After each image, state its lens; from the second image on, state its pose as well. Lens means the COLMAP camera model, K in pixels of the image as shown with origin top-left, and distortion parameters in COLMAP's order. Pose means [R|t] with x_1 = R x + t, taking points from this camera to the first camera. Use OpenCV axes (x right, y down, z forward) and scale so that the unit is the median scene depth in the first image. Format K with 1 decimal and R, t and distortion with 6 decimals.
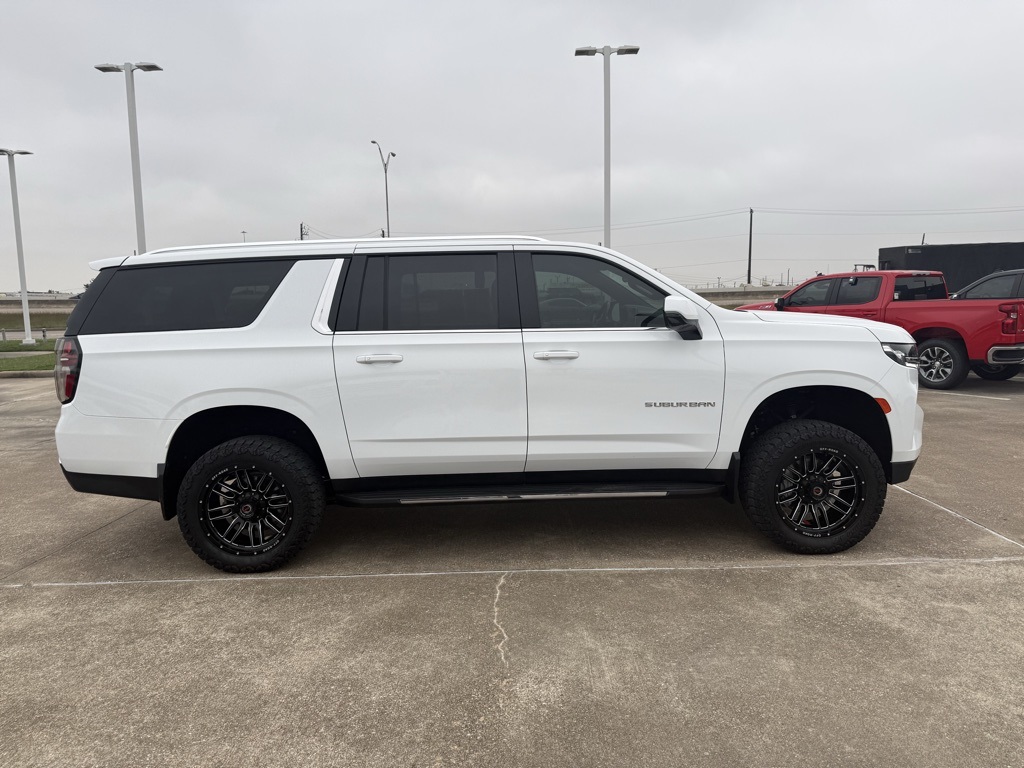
lens RADIAL K [[714.1, 0, 508.6], [0, 714.1, 381.7], [0, 0, 1]] dist [0.054909, -0.055023]
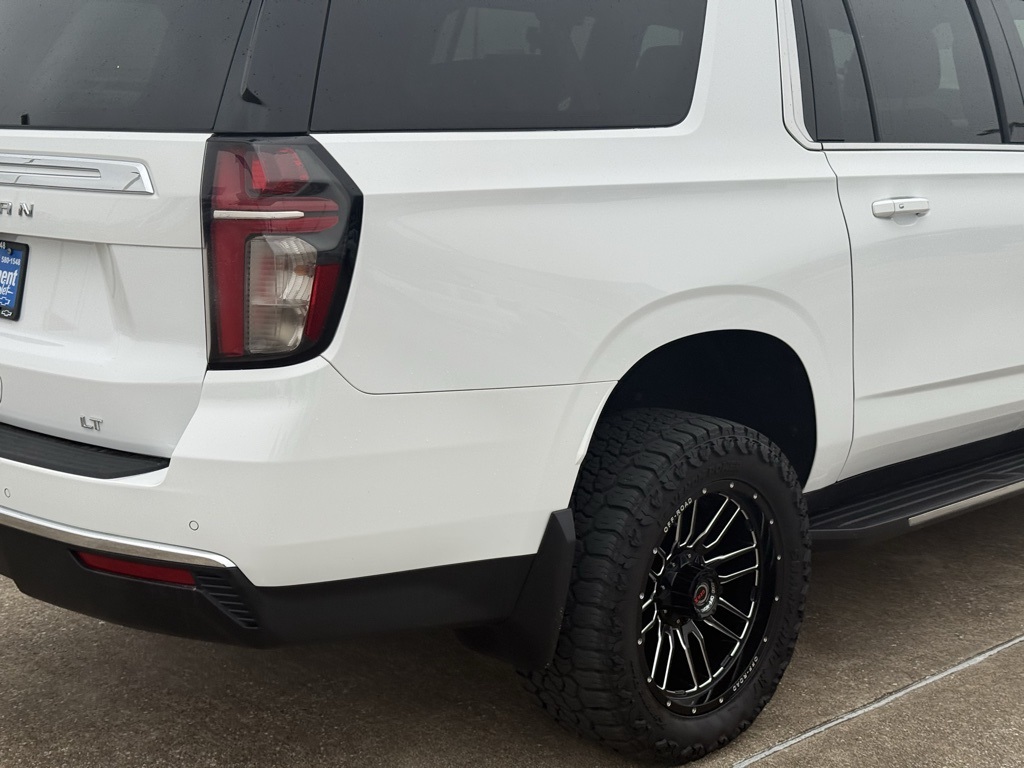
lens RADIAL K [[1433.6, 0, 502.4], [0, 1433.6, 387.0], [0, 0, 1]] dist [0.134401, 0.000000]
pose [[0.726654, -0.087244, 0.681441, -0.962990], [0.031735, 0.995108, 0.093563, -0.013260], [-0.686270, -0.046362, 0.725868, 0.508129]]
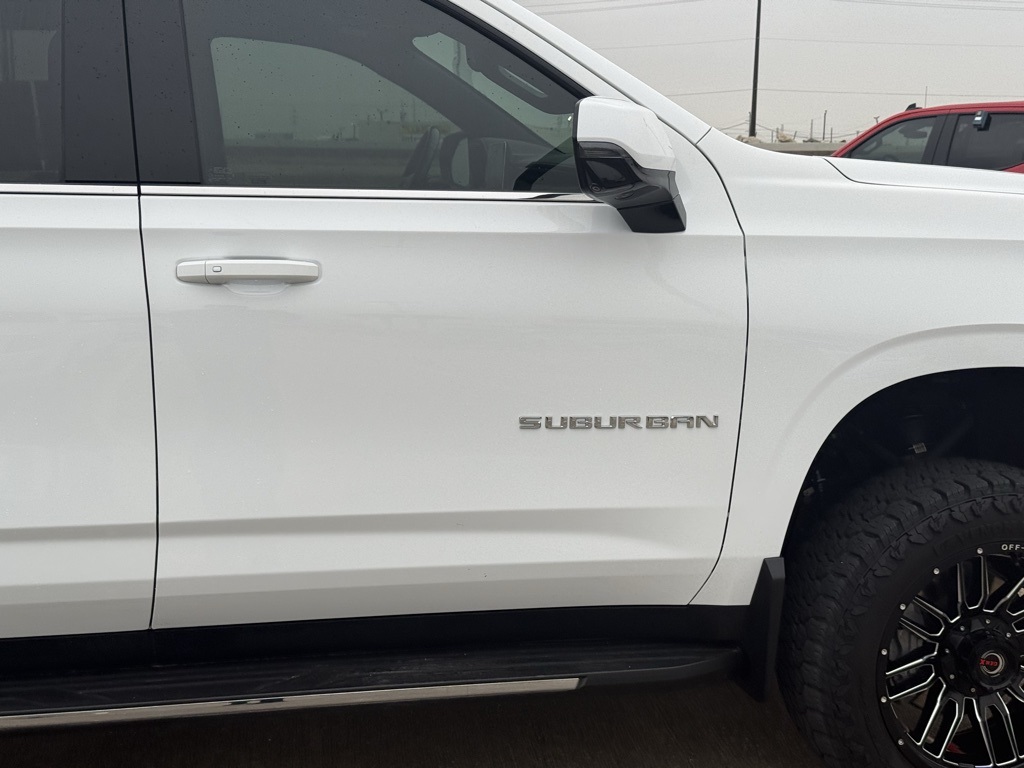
lens RADIAL K [[1433.6, 0, 506.9], [0, 1433.6, 379.2], [0, 0, 1]] dist [0.134401, 0.000000]
pose [[0.987648, 0.004085, 0.156639, 0.079277], [-0.010024, 0.999260, 0.037144, -0.013543], [-0.156371, -0.038255, 0.986957, 0.334495]]
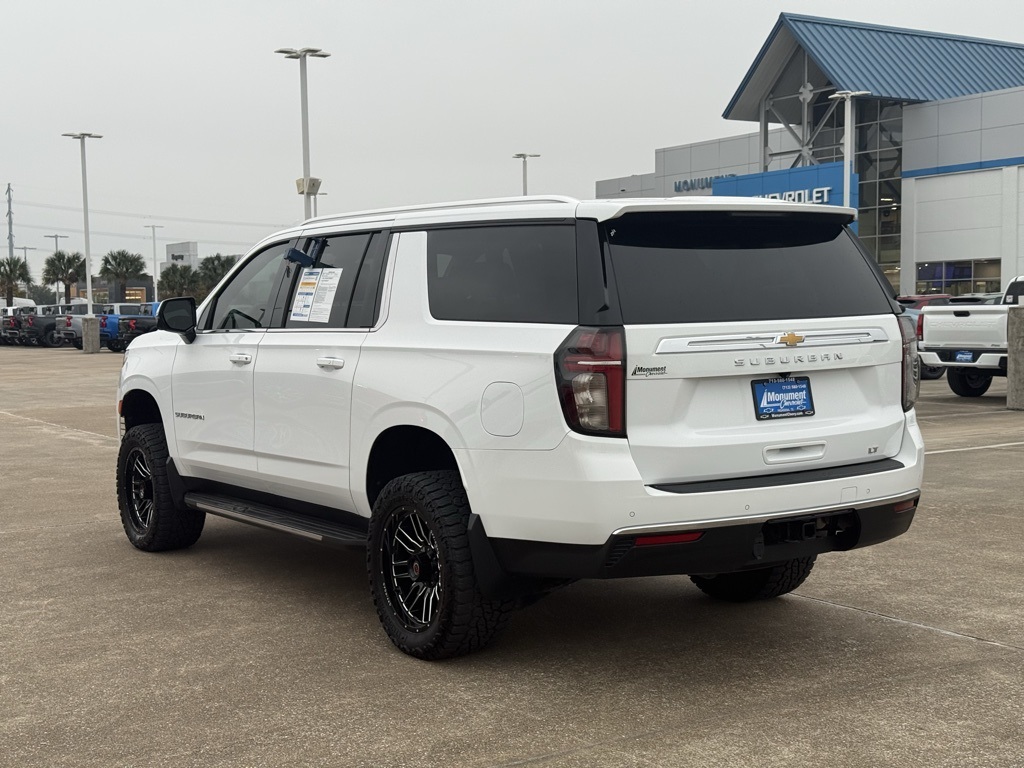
lens RADIAL K [[1433.6, 0, 501.6], [0, 1433.6, 382.1], [0, 0, 1]] dist [0.134401, 0.000000]
pose [[-0.538355, -0.015335, 0.842579, -1.633170], [0.113385, 0.989425, 0.090454, -0.172807], [-0.835055, 0.144233, -0.530923, 2.133512]]
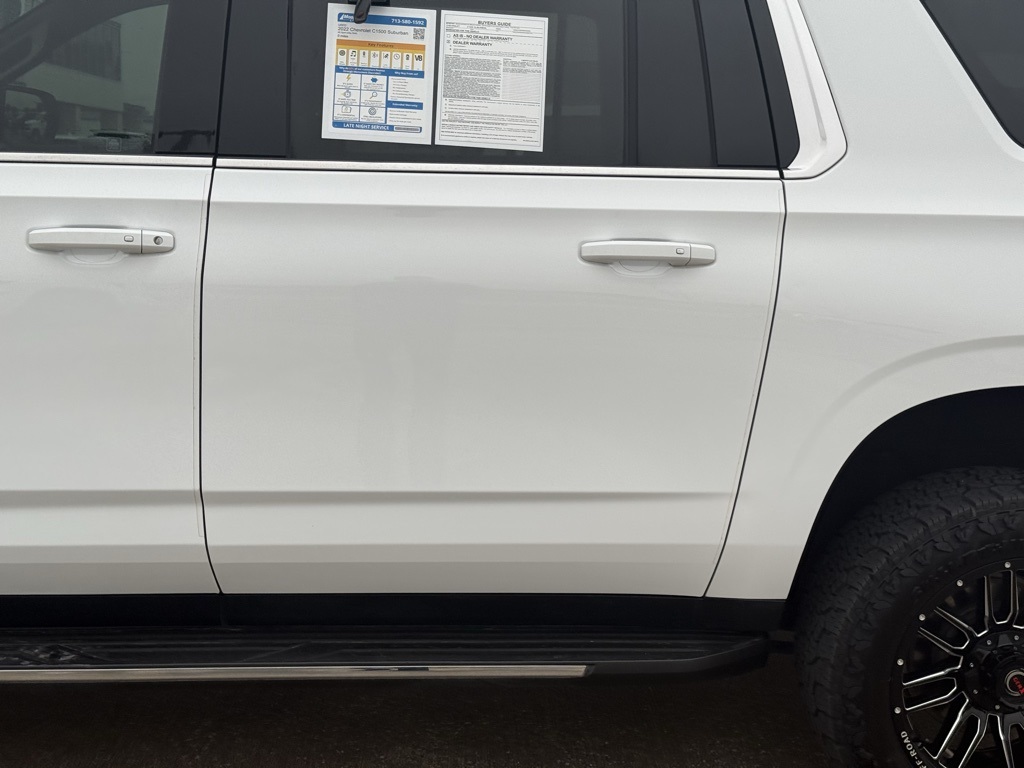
lens RADIAL K [[1722.4, 0, 550.3], [0, 1722.4, 394.5], [0, 0, 1]] dist [0.229904, 0.000000]
pose [[-0.998342, 0.002260, -0.057517, -0.096047], [-0.012189, 0.968269, 0.249612, -0.205817], [0.056256, 0.249899, -0.966636, 2.225614]]
